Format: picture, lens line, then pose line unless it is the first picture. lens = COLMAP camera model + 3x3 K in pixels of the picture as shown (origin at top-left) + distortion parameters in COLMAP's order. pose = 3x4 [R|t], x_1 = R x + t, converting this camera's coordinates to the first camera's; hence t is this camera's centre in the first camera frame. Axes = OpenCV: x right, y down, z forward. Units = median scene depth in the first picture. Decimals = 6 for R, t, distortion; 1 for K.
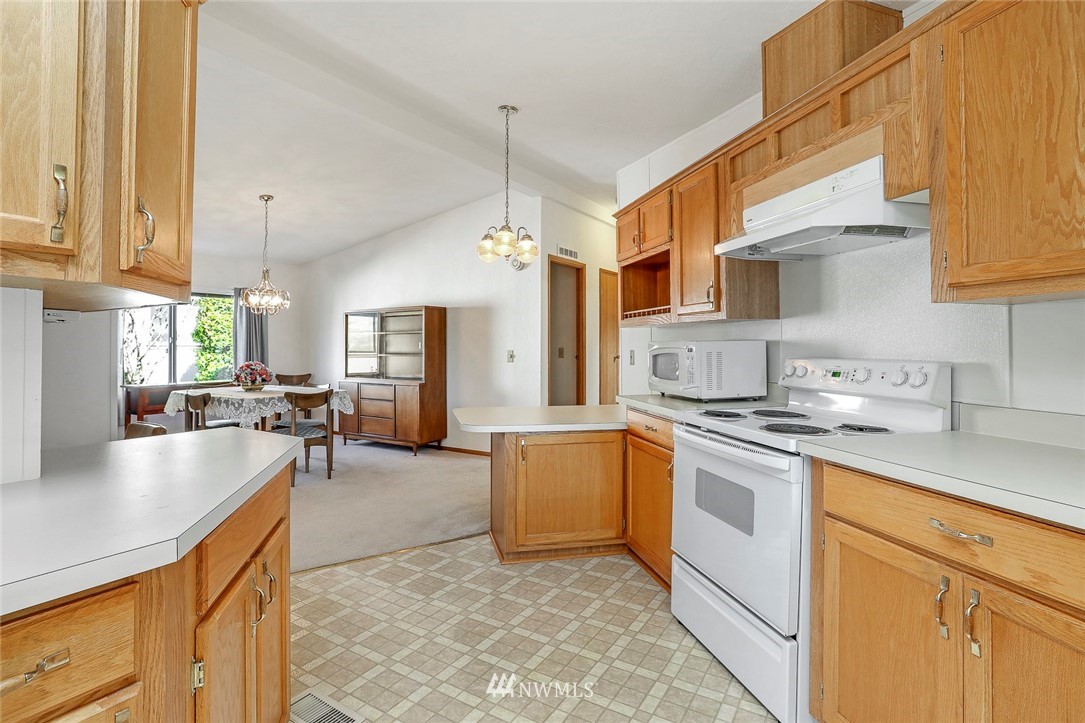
lens RADIAL K [[556.1, 0, 522.8], [0, 556.1, 330.7], [0, 0, 1]] dist [-0.033227, 0.011502]
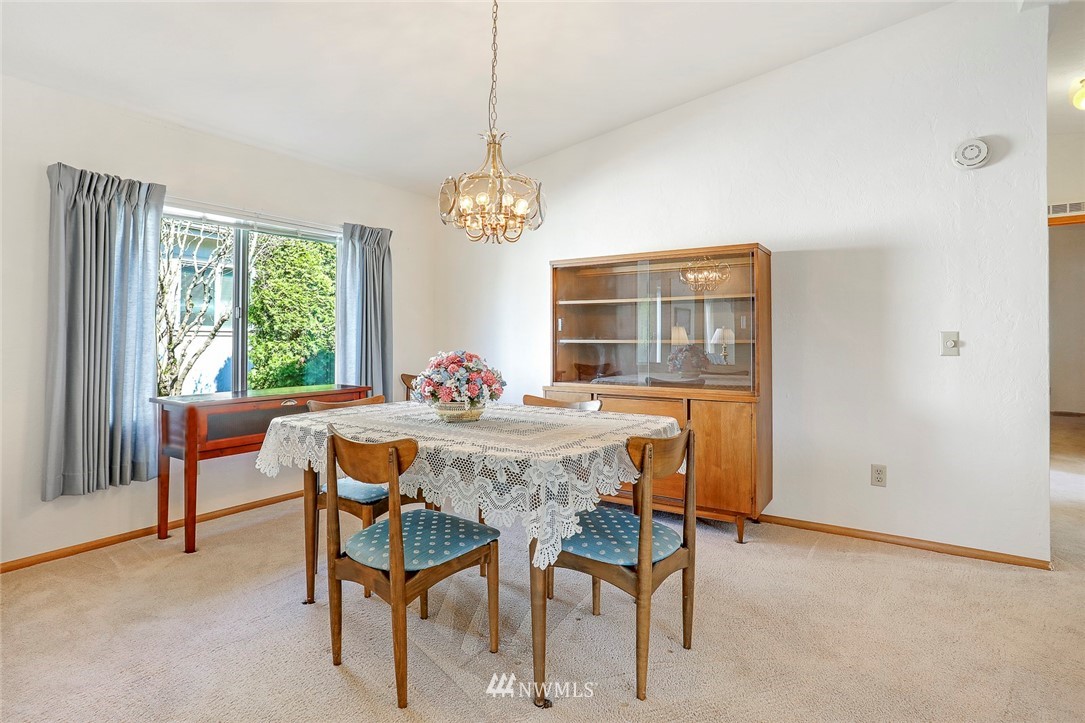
lens RADIAL K [[556.1, 0, 526.6], [0, 556.1, 335.1], [0, 0, 1]] dist [-0.033227, 0.011502]
pose [[0.999936, 0.005062, -0.010140, -0.306464], [-0.004861, 0.999793, 0.019779, 0.023992], [0.010238, -0.019729, 0.999753, 0.400784]]
